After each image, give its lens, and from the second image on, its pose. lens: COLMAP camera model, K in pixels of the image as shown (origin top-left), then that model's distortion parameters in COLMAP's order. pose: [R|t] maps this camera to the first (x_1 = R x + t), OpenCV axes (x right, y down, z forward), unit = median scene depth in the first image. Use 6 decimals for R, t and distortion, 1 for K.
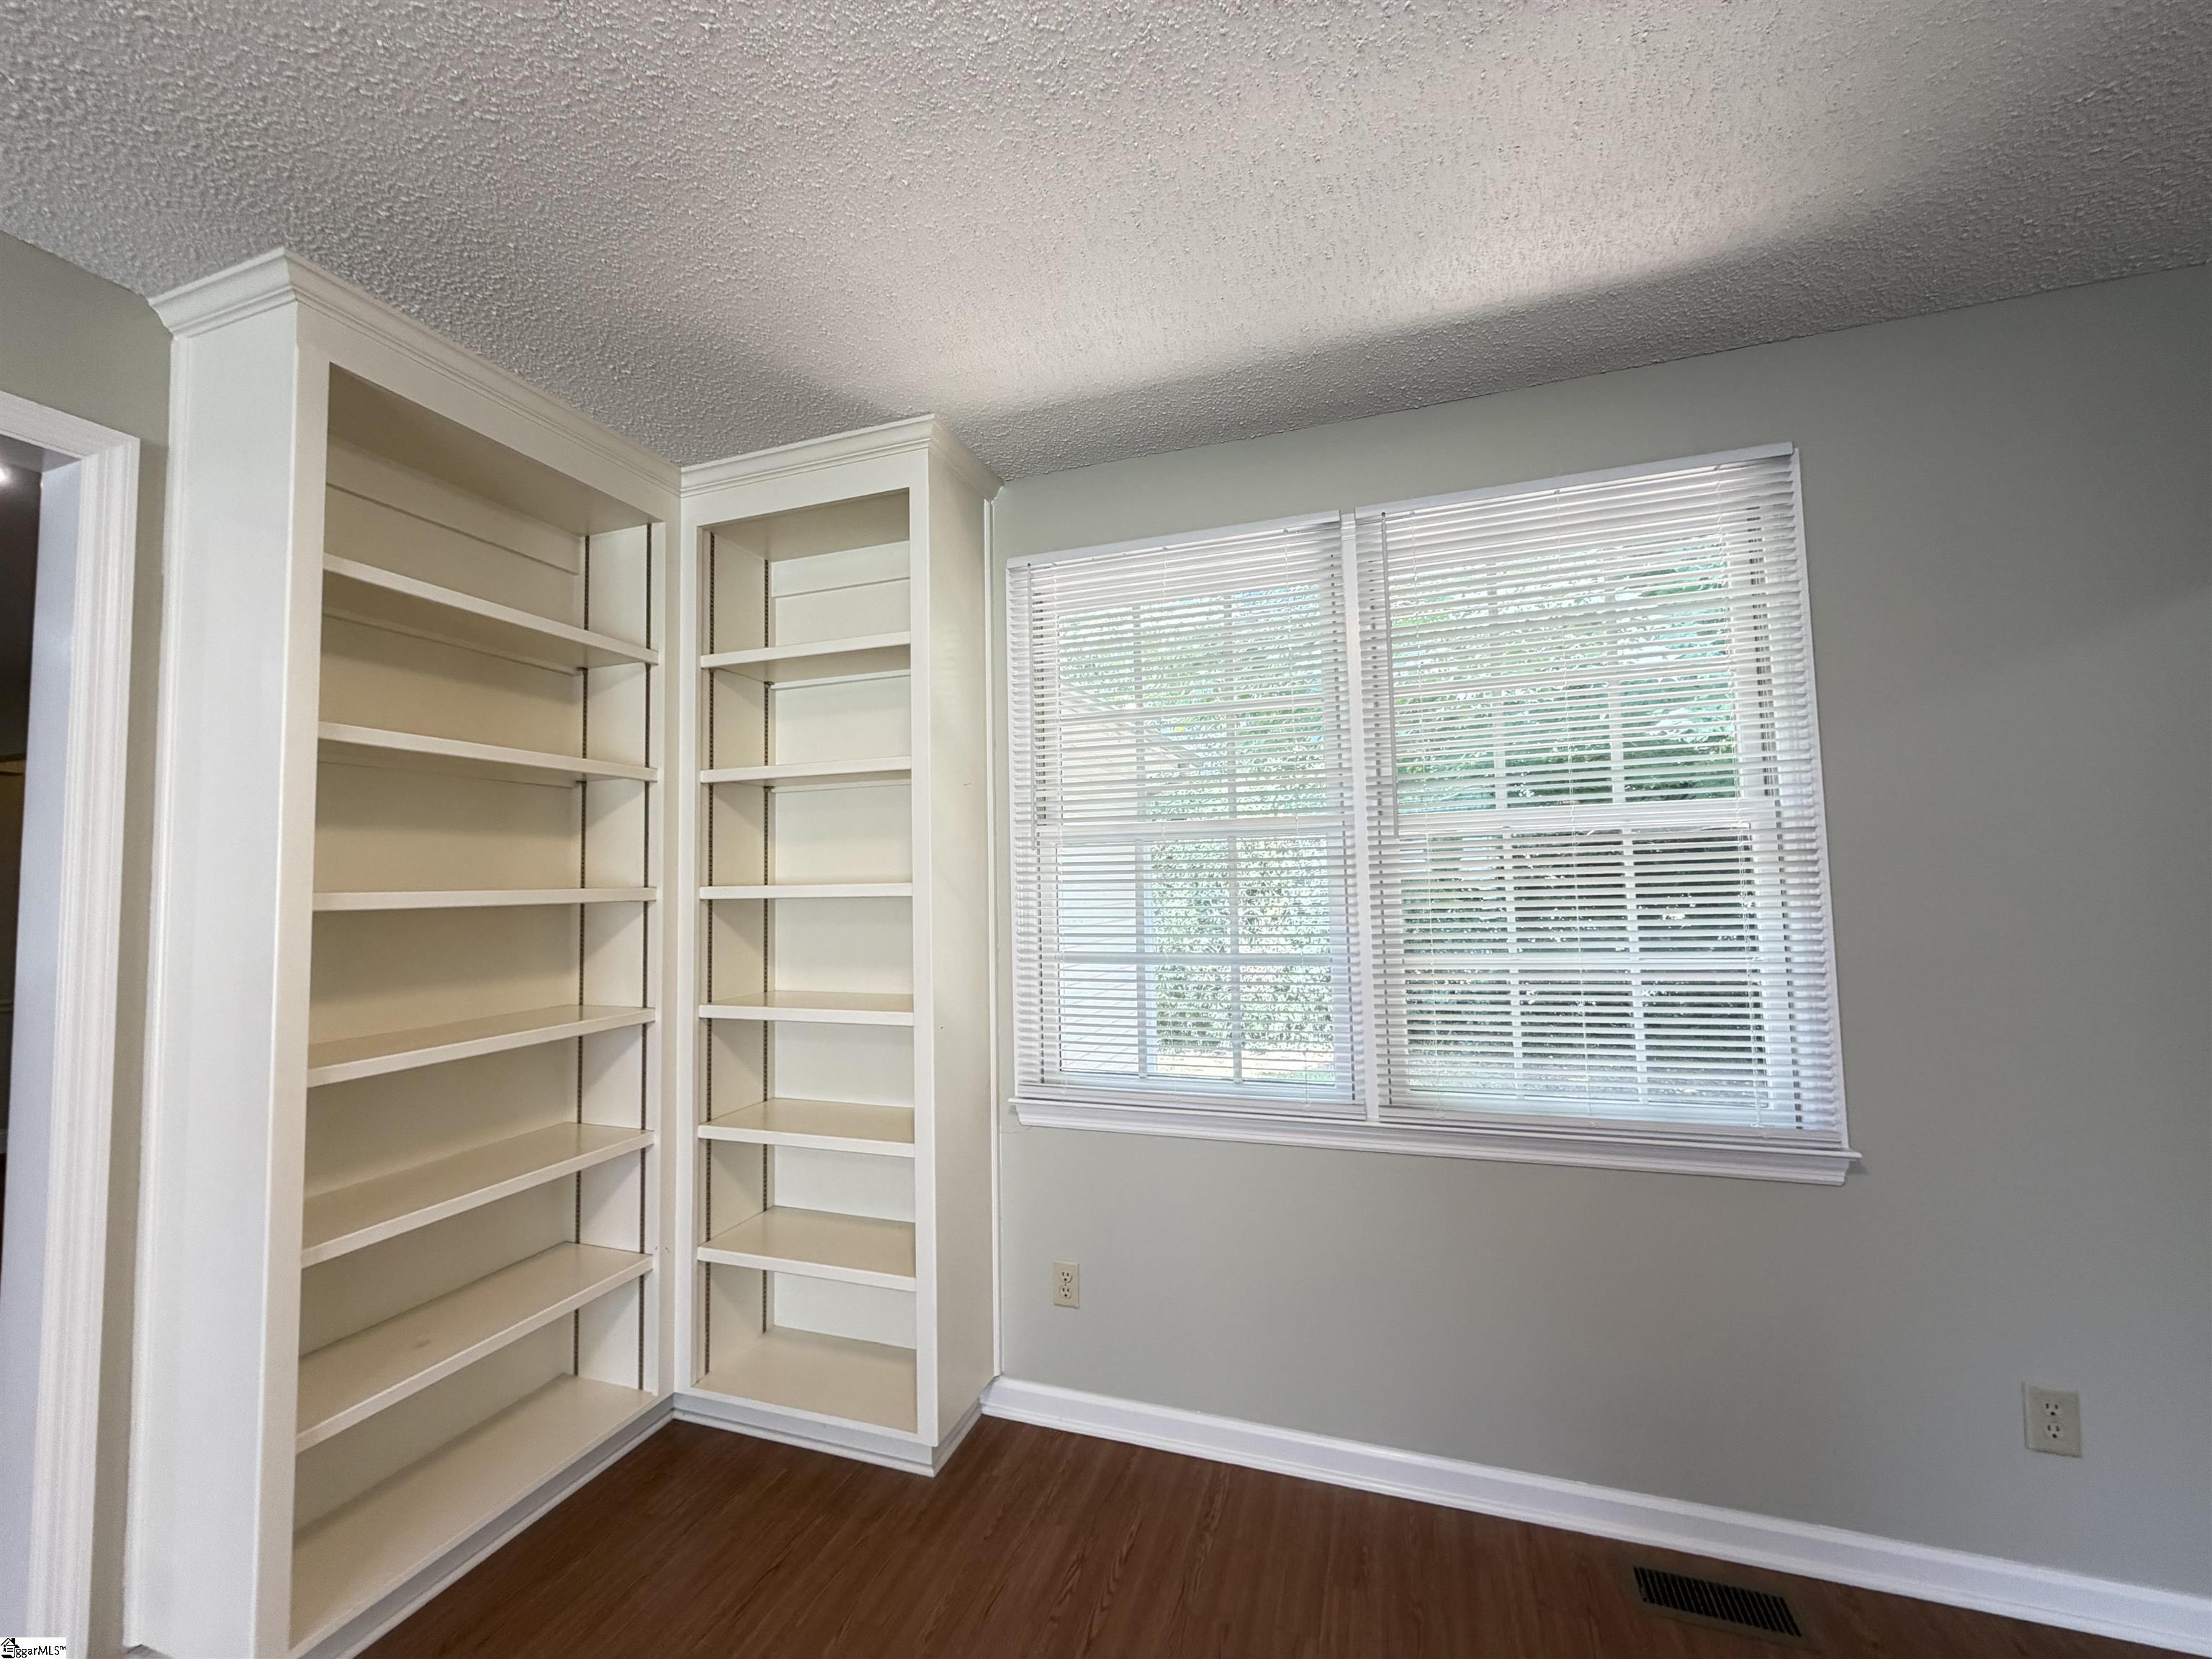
lens RADIAL K [[878.1, 0, 1089.5], [0, 878.1, 818.5], [0, 0, 1]] dist [0.001368, -0.000442]
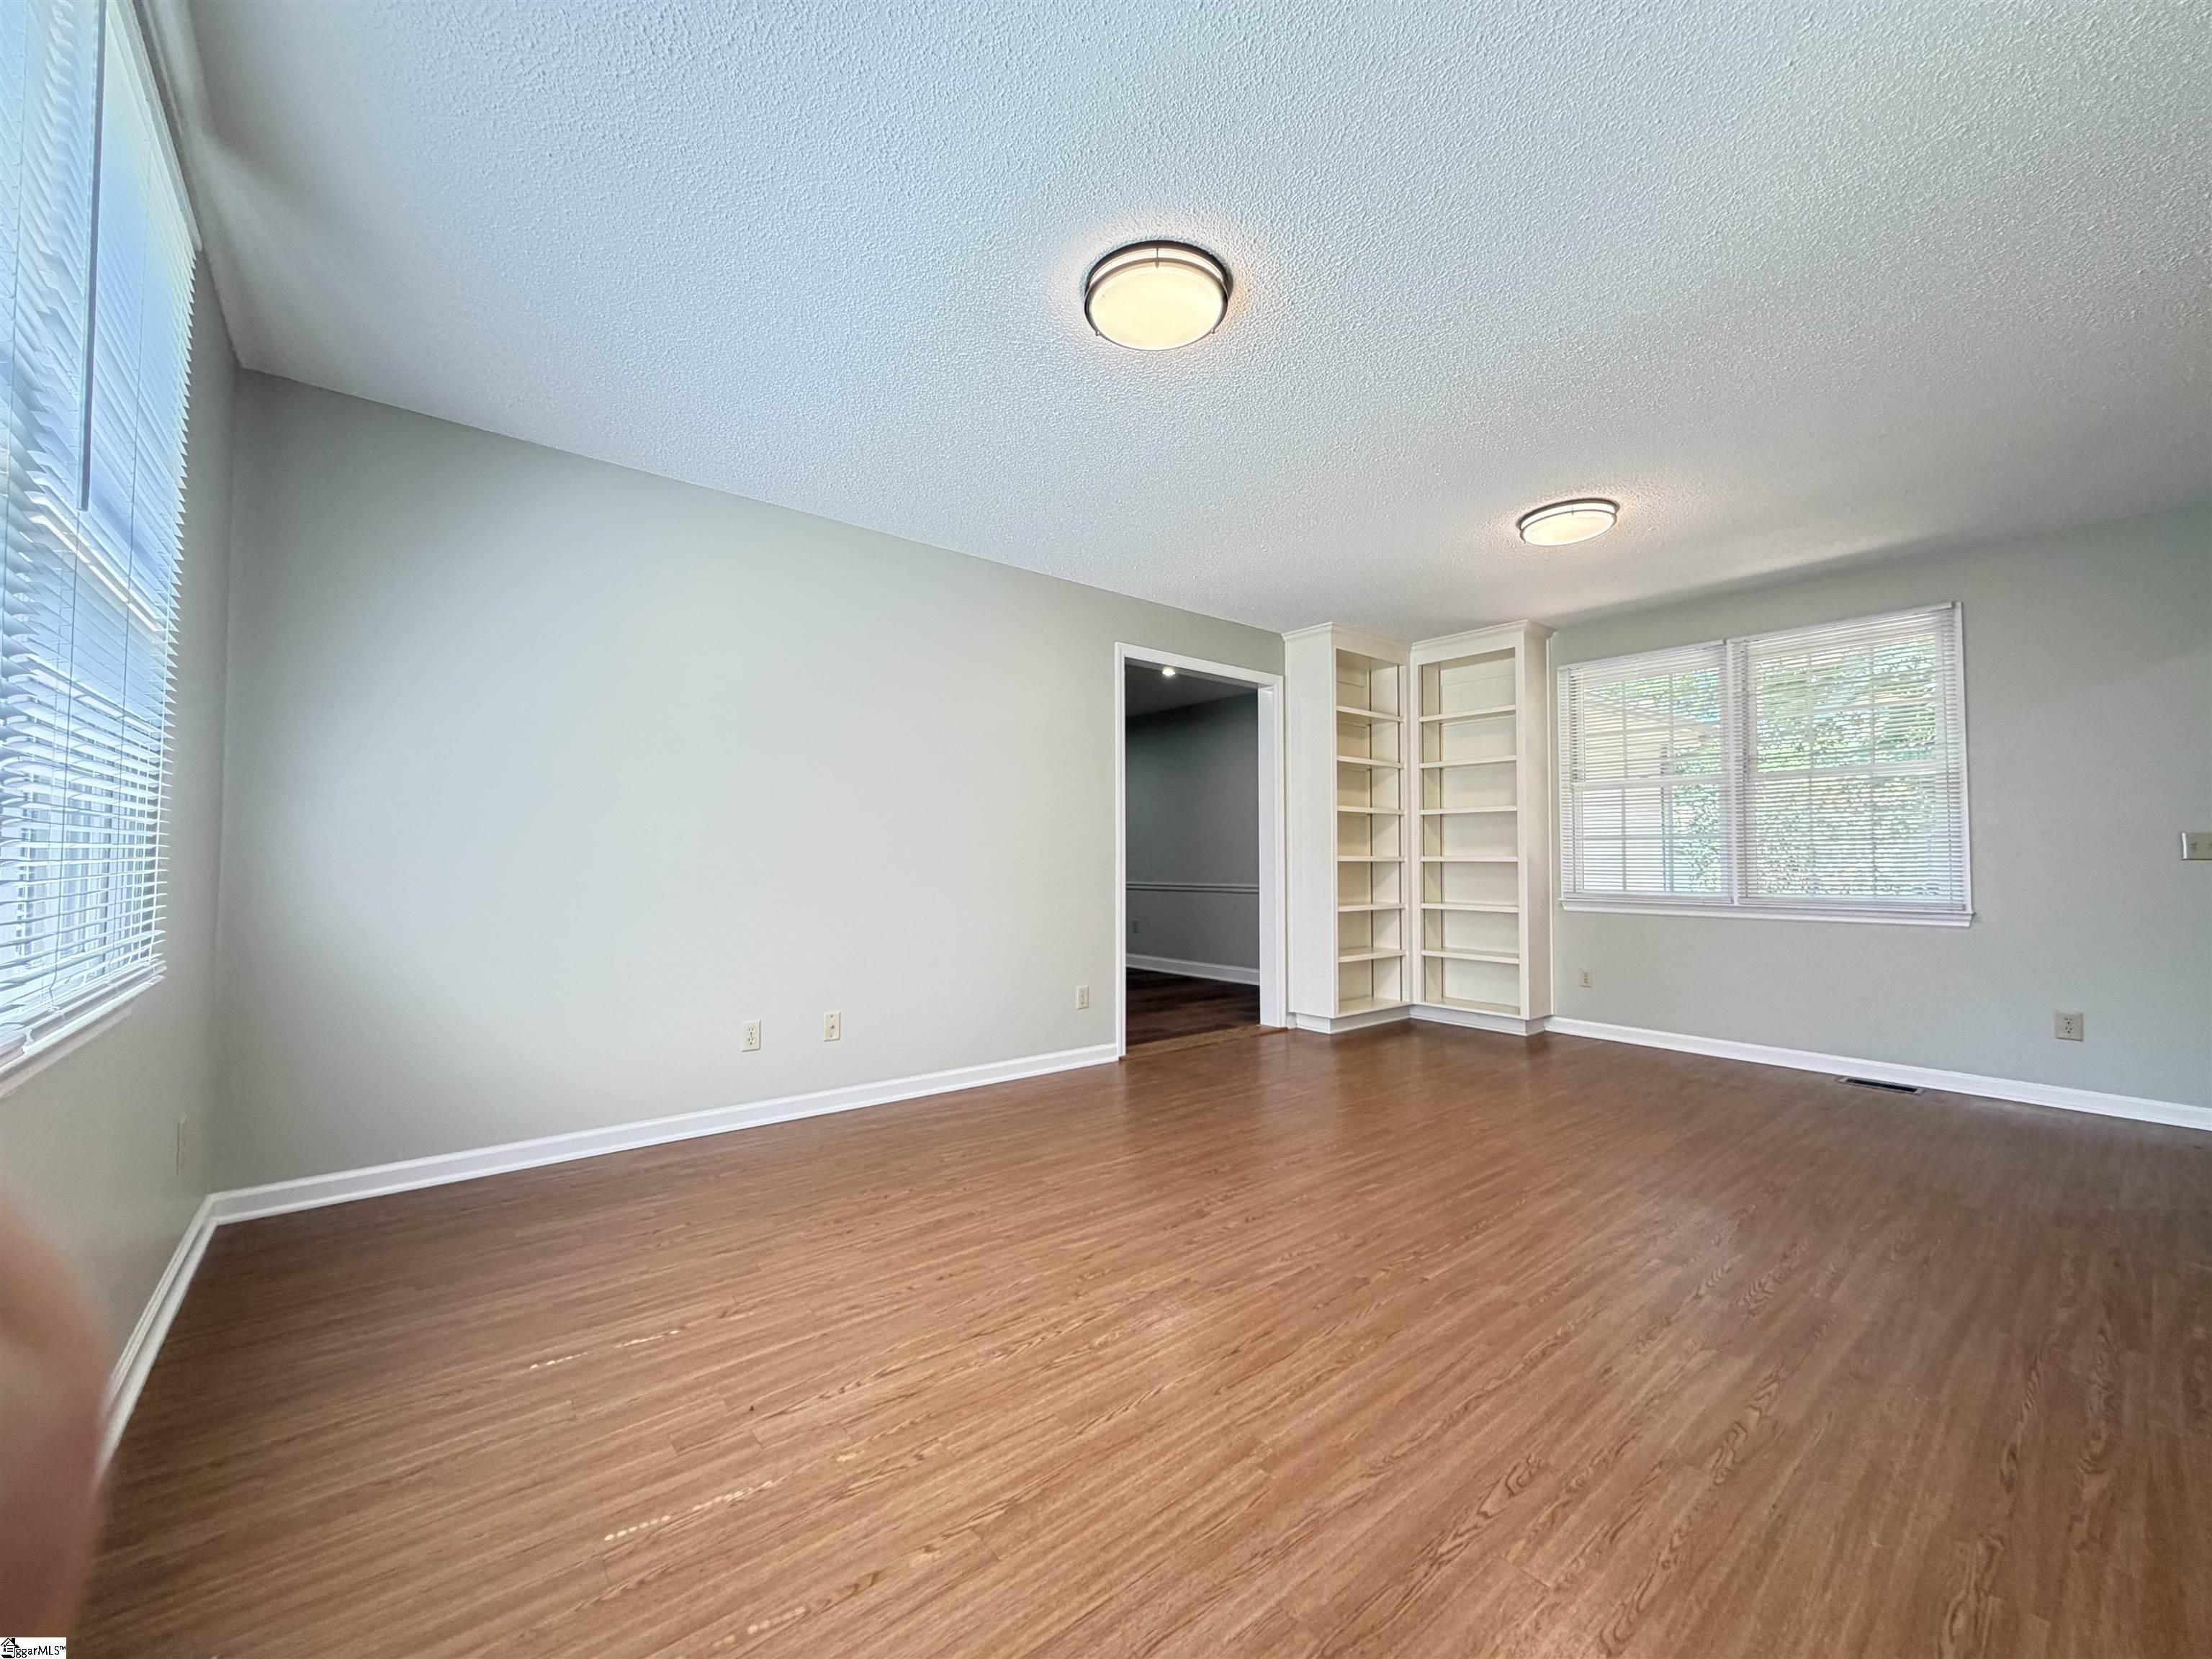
lens RADIAL K [[878.1, 0, 1090.6], [0, 878.1, 823.9], [0, 0, 1]] dist [0.001368, -0.000442]
pose [[0.841199, 0.001771, -0.540722, 0.128095], [0.010953, 0.999734, 0.020315, 0.059361], [0.540614, -0.023011, 0.840956, -1.700212]]
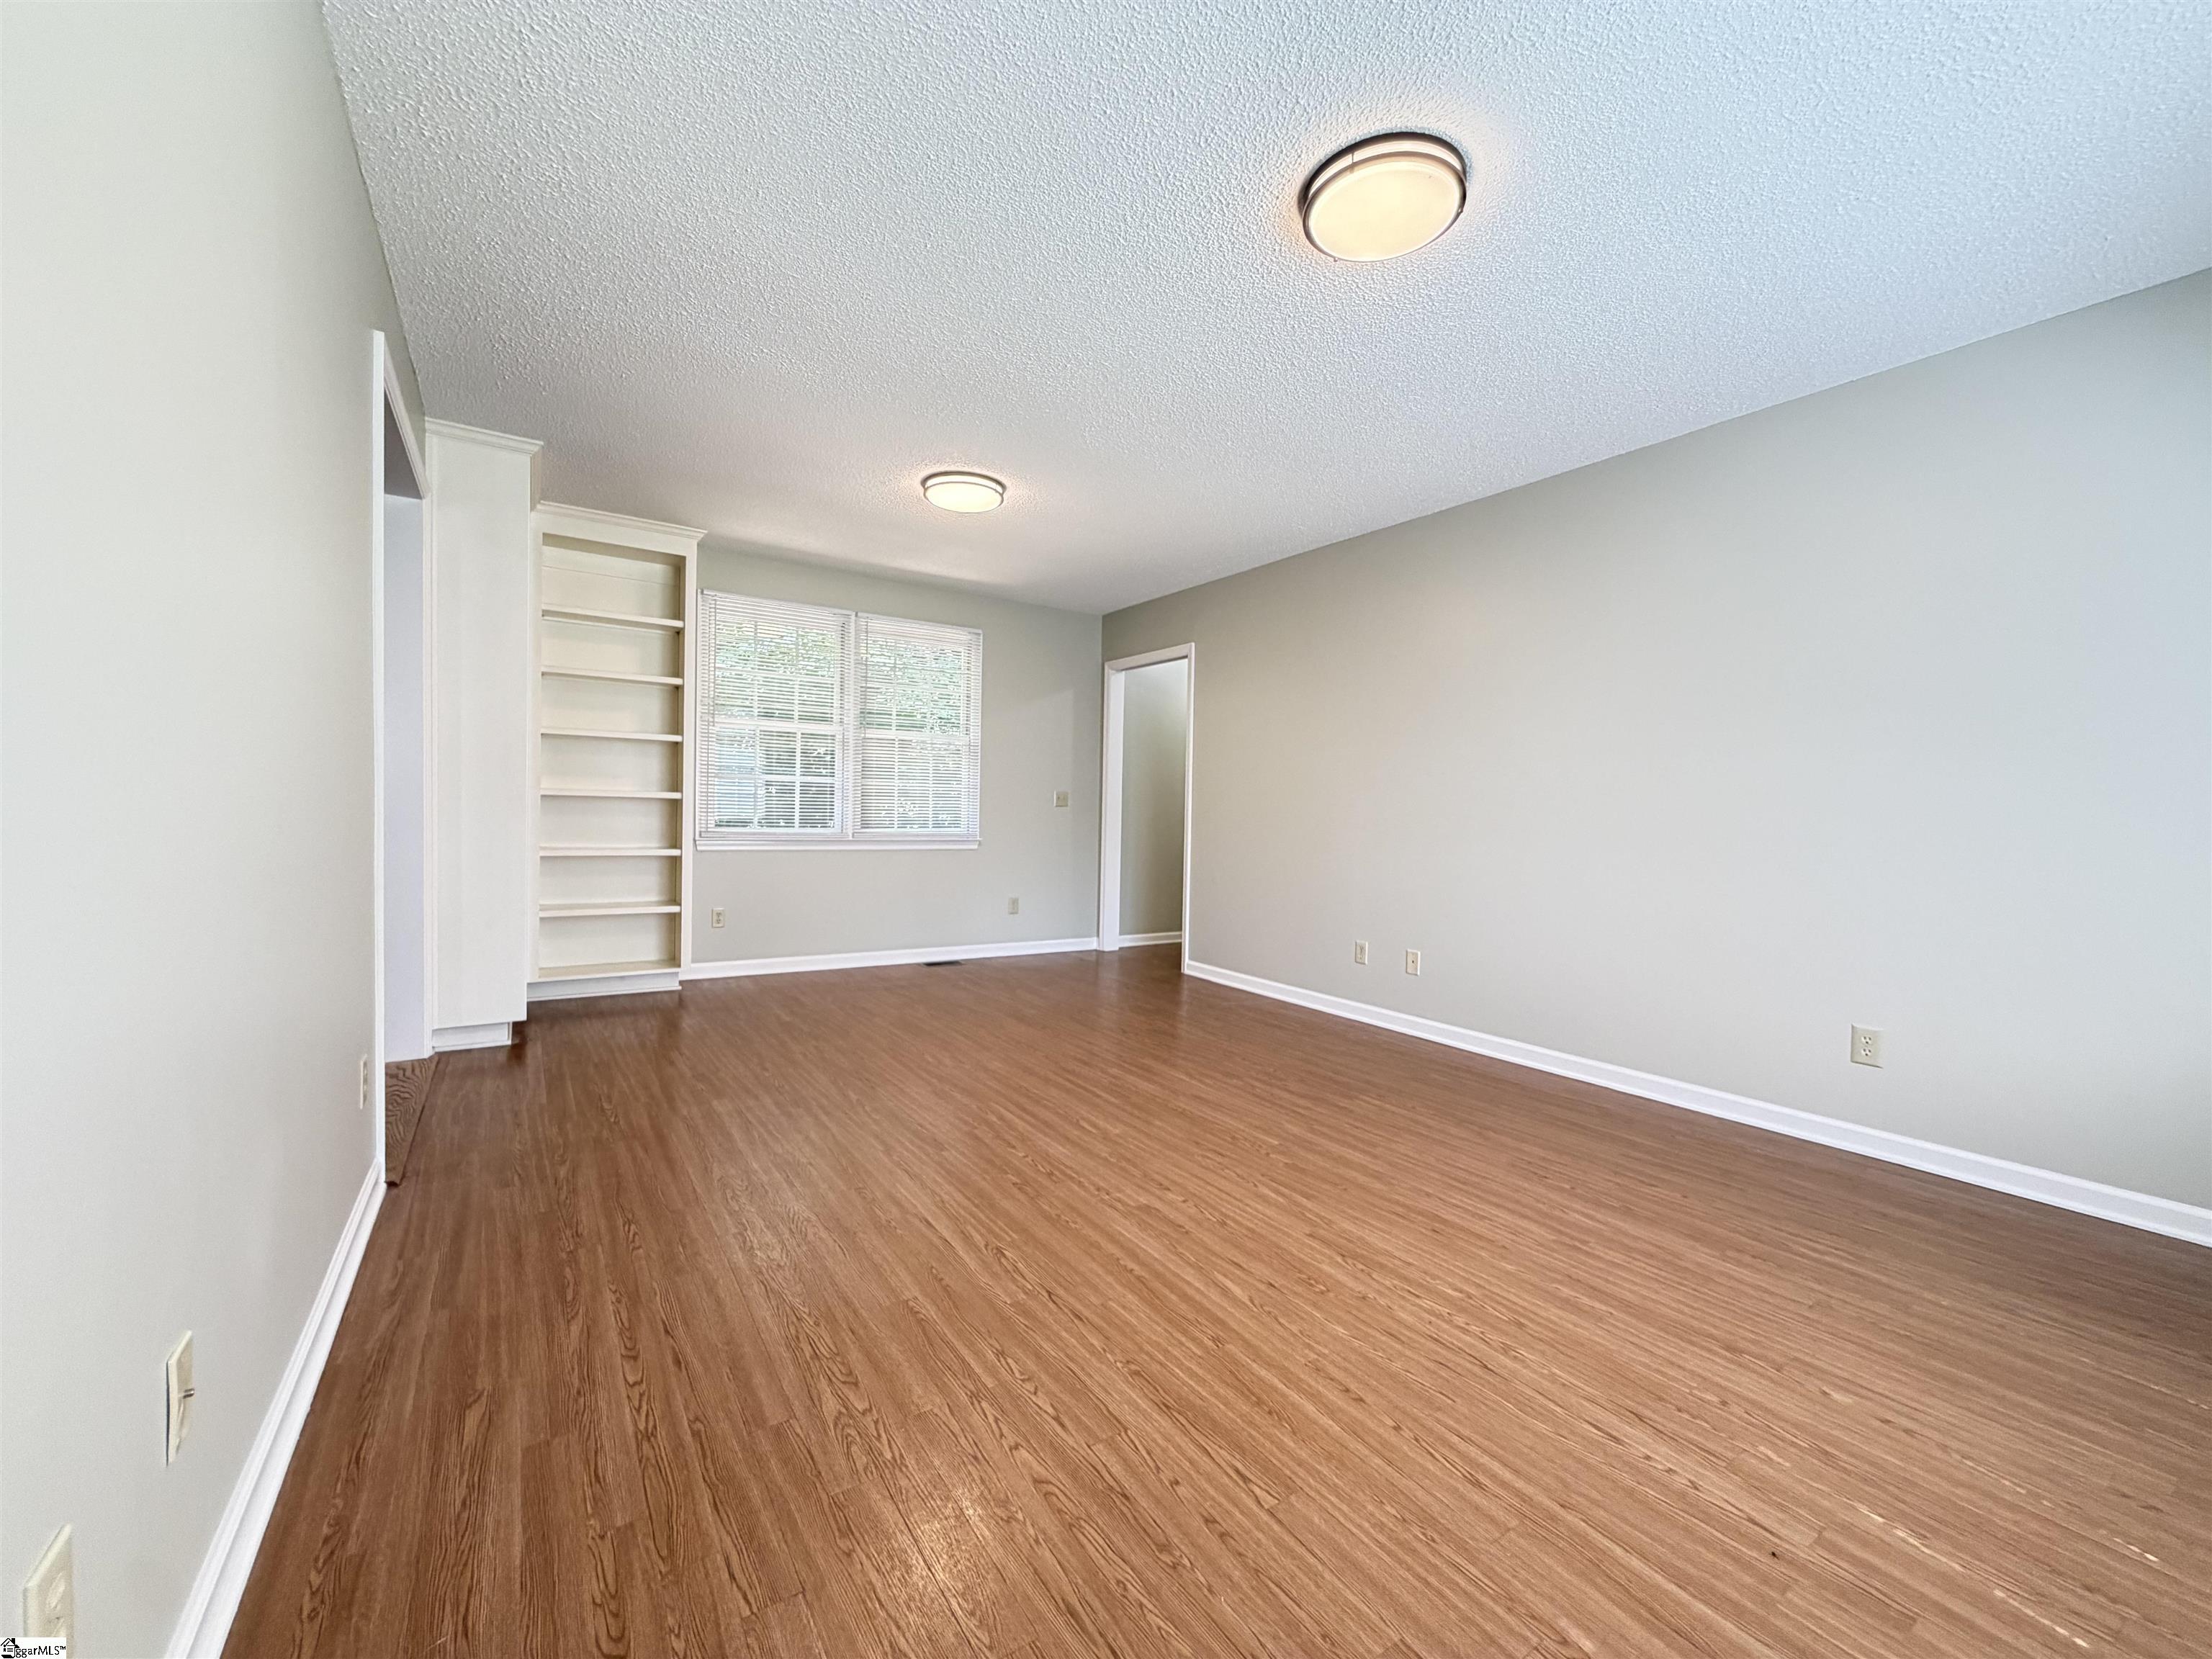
lens RADIAL K [[878.1, 0, 1111.2], [0, 878.1, 829.6], [0, 0, 1]] dist [0.001368, -0.000442]
pose [[0.611053, 0.022782, 0.791262, -1.235160], [-0.086829, 0.995483, 0.038392, 0.125028], [-0.786813, -0.092164, 0.610271, -1.202924]]
